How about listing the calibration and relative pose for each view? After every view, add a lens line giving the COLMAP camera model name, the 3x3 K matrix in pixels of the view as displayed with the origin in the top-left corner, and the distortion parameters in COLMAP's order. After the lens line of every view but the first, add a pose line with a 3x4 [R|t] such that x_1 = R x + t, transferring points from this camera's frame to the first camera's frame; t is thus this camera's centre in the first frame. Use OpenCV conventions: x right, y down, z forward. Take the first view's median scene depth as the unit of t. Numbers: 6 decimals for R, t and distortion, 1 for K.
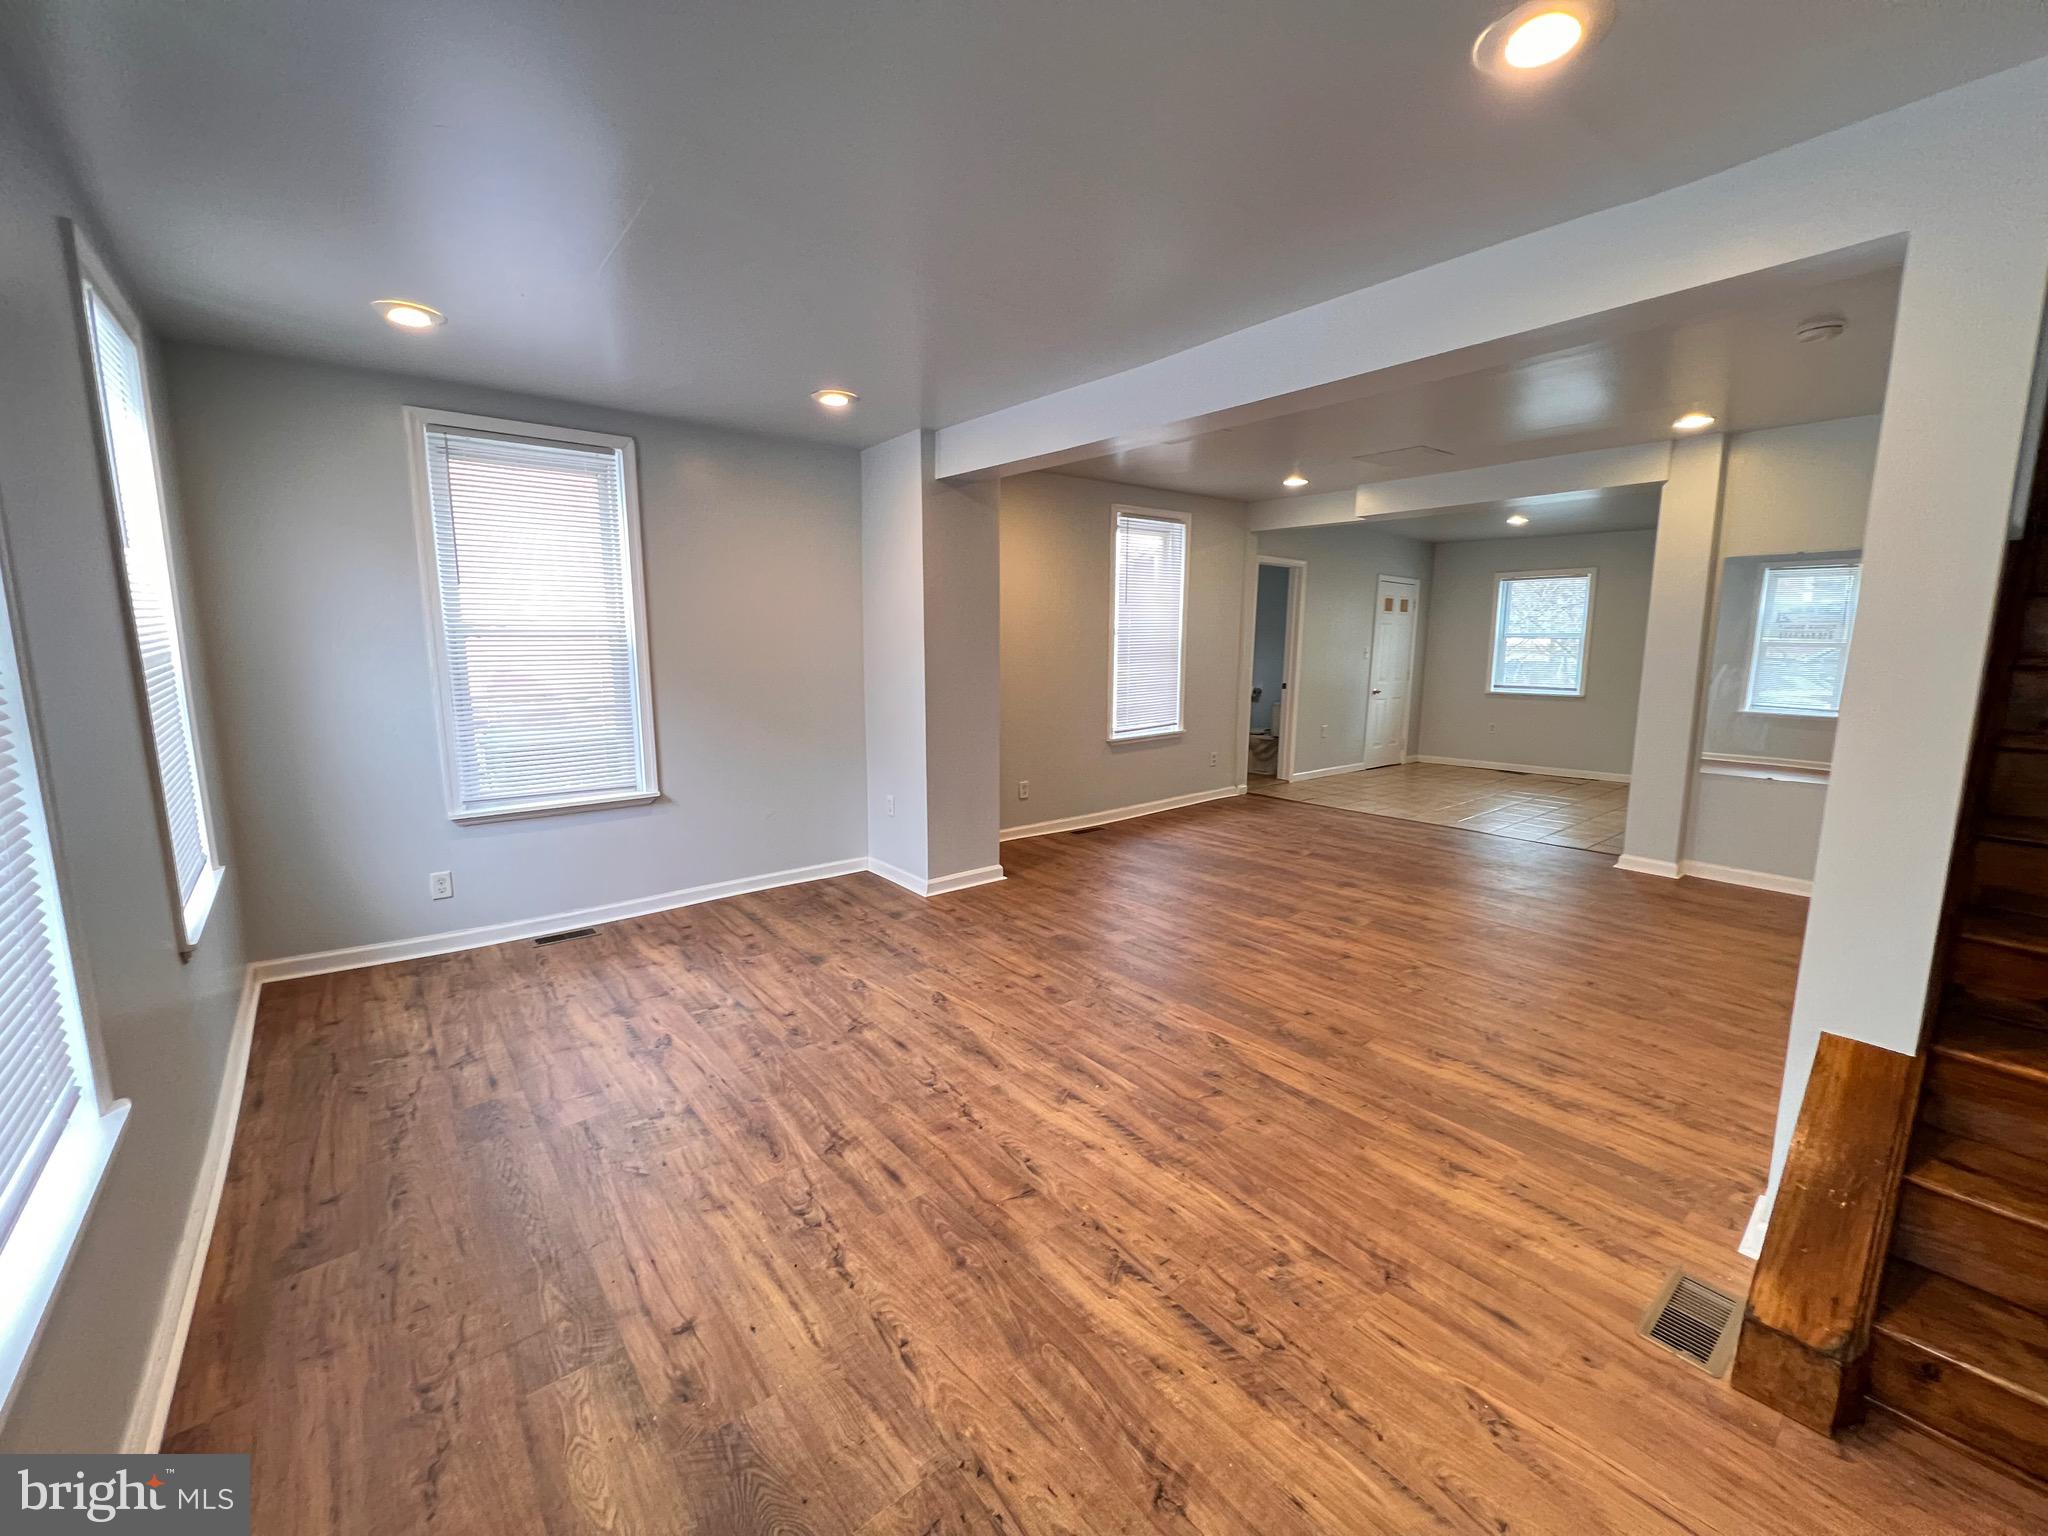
lens RADIAL K [[820.4, 0, 1021.0], [0, 820.4, 765.1], [0, 0, 1]] dist [-0.000815, 0.000583]
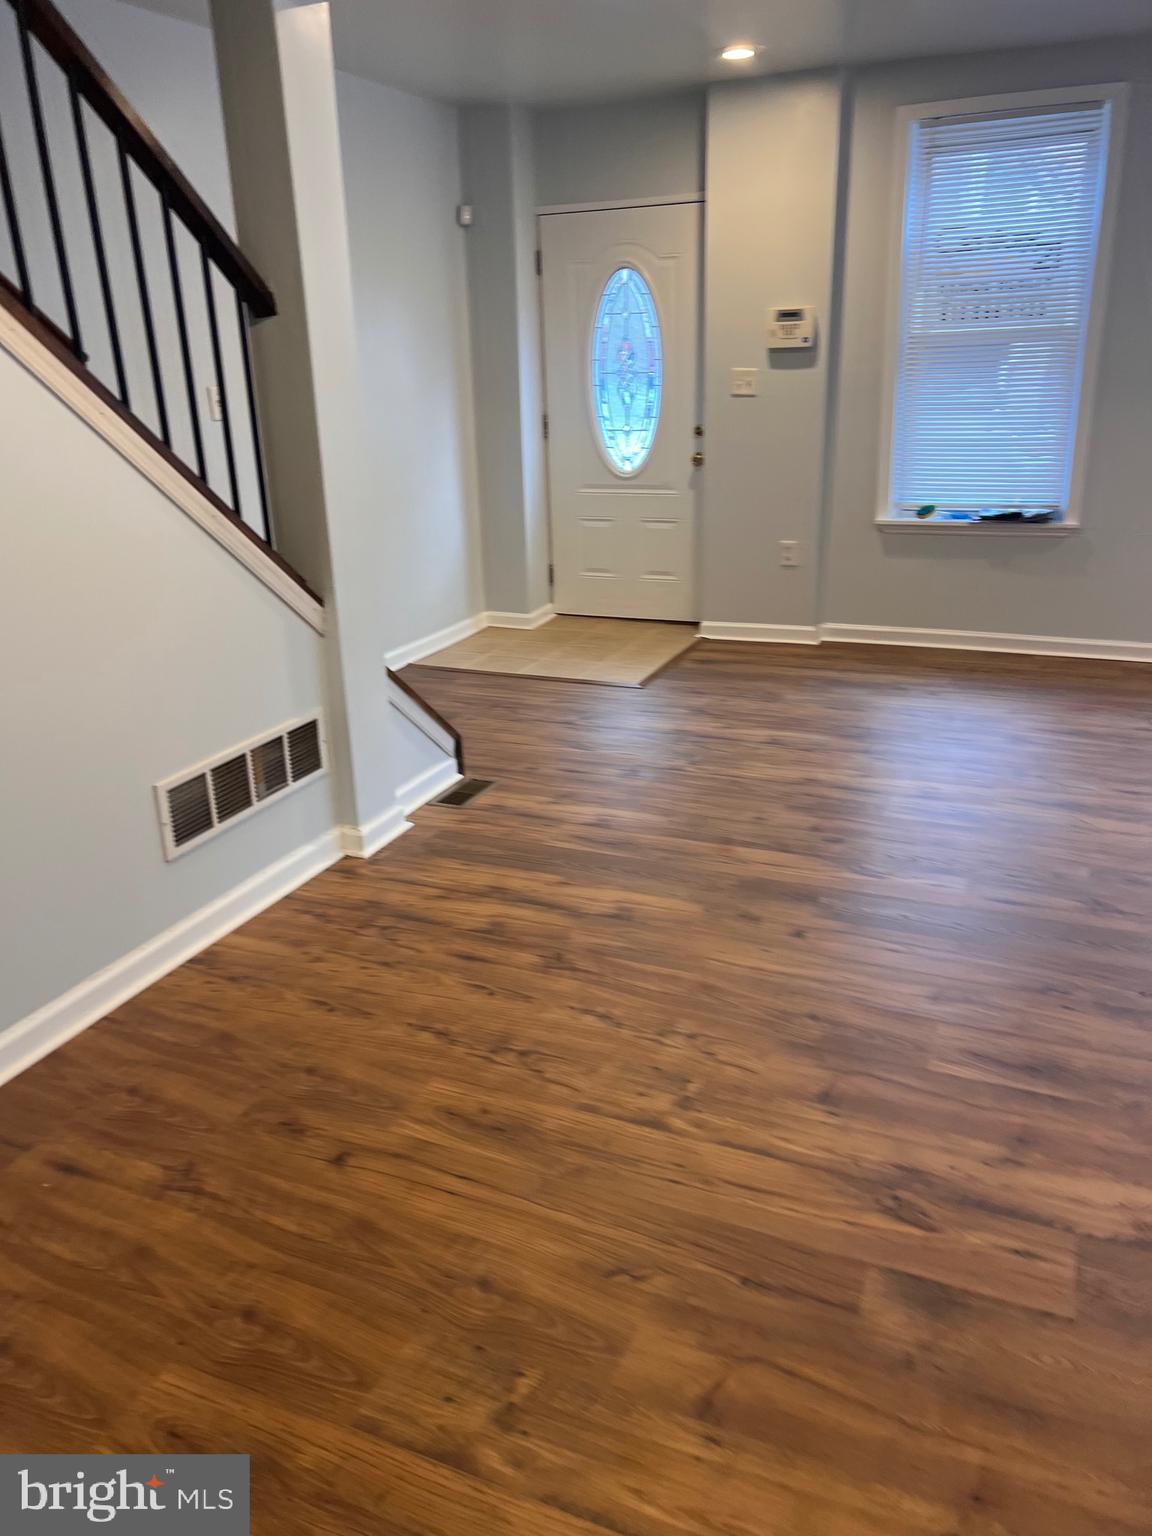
lens RADIAL K [[1146.8, 0, 578.1], [0, 1146.8, 759.7], [0, 0, 1]] dist [0.071409, -0.071283]
pose [[-0.888085, 0.176363, -0.424502, 0.945026], [-0.046010, 0.884731, 0.463825, -0.264135], [0.457371, 0.431448, -0.777602, 1.701457]]
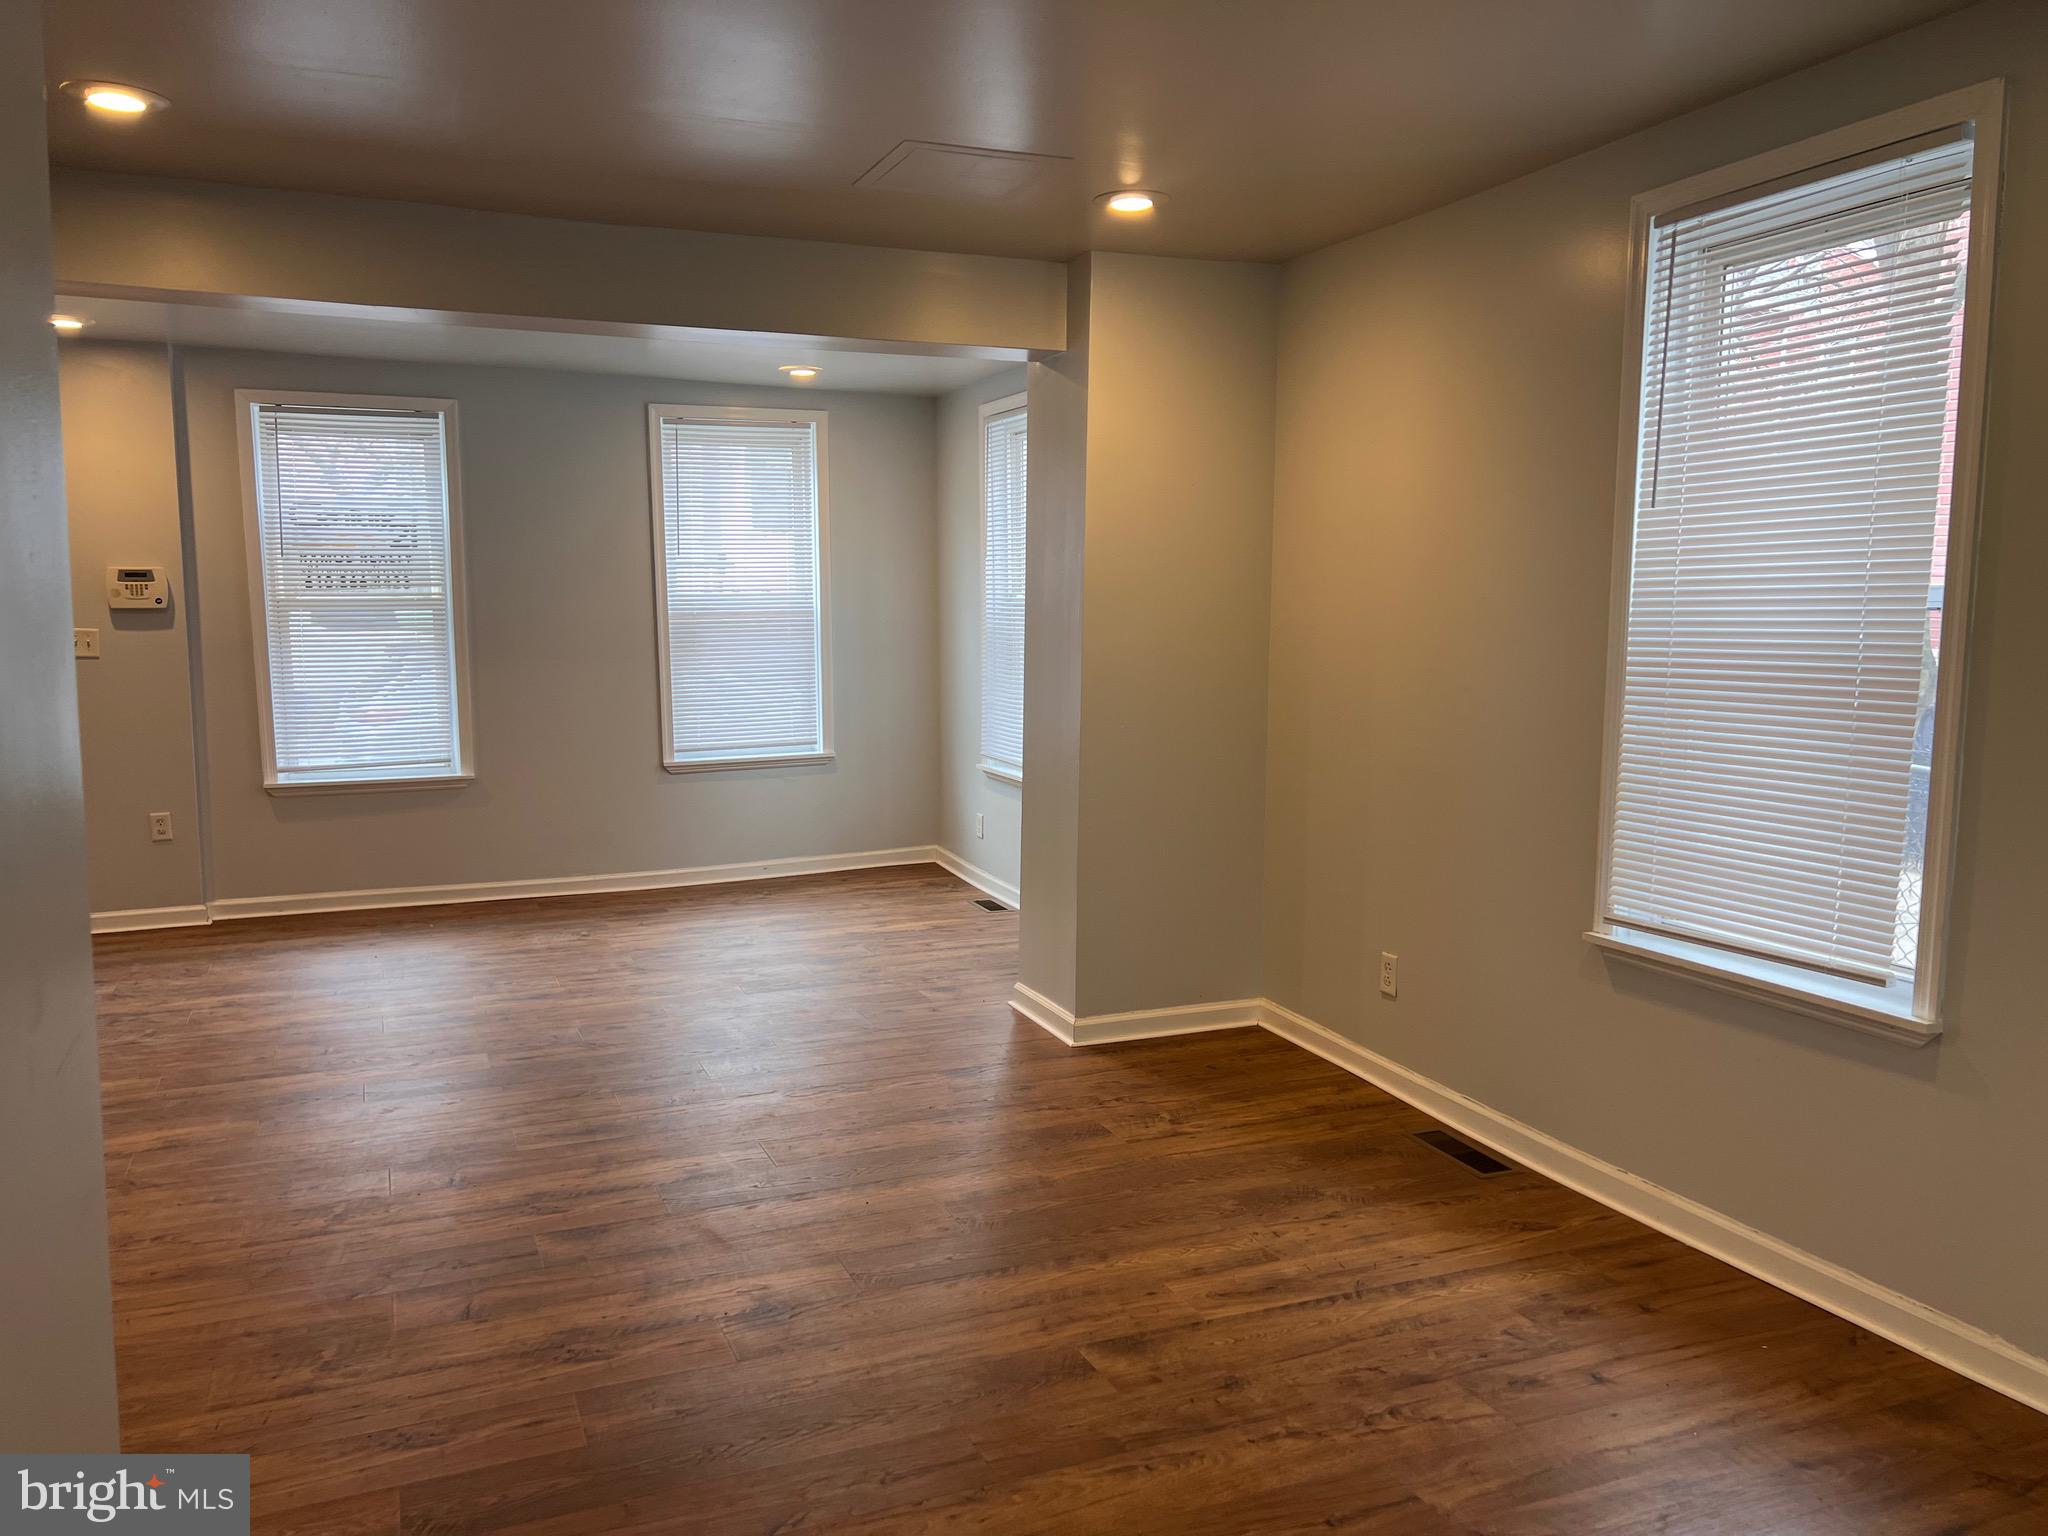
lens RADIAL K [[1529.4, 0, 1026.7], [0, 1529.4, 773.0], [0, 0, 1]] dist [0.072866, -0.074113]
pose [[-0.278714, 0.111040, -0.953933, 1.588884], [-0.154412, 0.975189, 0.158629, -0.332251], [0.947880, 0.191511, -0.254653, 2.002406]]
